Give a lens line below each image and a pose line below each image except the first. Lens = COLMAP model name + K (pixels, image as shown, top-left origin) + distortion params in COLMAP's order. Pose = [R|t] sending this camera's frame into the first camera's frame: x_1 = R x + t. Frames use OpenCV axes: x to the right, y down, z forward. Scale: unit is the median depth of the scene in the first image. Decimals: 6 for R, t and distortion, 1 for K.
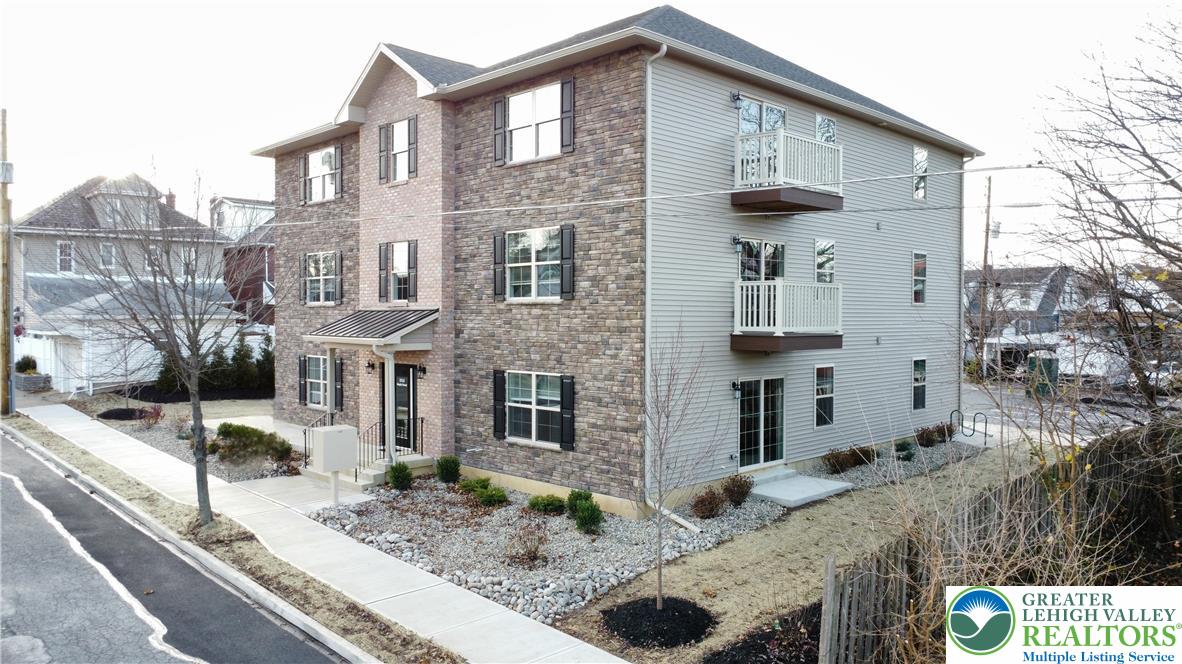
lens RADIAL K [[846.5, 0, 592.4], [0, 846.5, 323.5], [0, 0, 1]] dist [-0.005045, -0.000123]
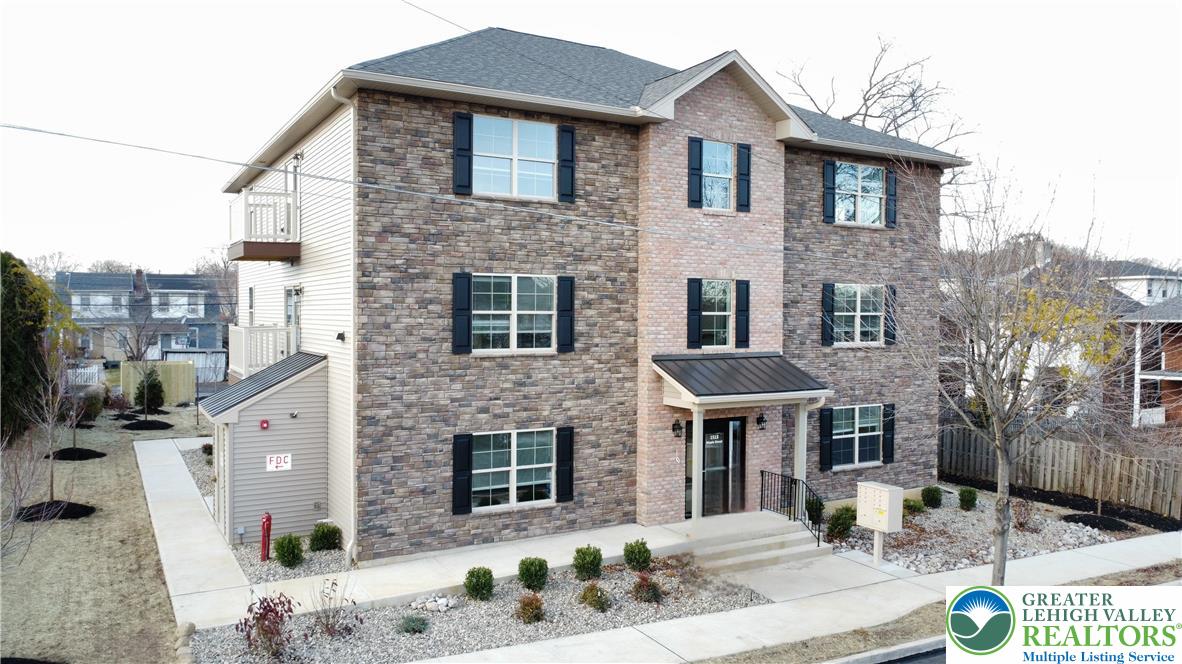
lens RADIAL K [[846.5, 0, 591.7], [0, 846.5, 340.9], [0, 0, 1]] dist [-0.005045, -0.000123]
pose [[0.249695, -0.022586, 0.968061, -1.287777], [0.012938, 0.999717, 0.019987, -0.060454], [-0.968238, 0.007535, 0.249916, 1.054449]]
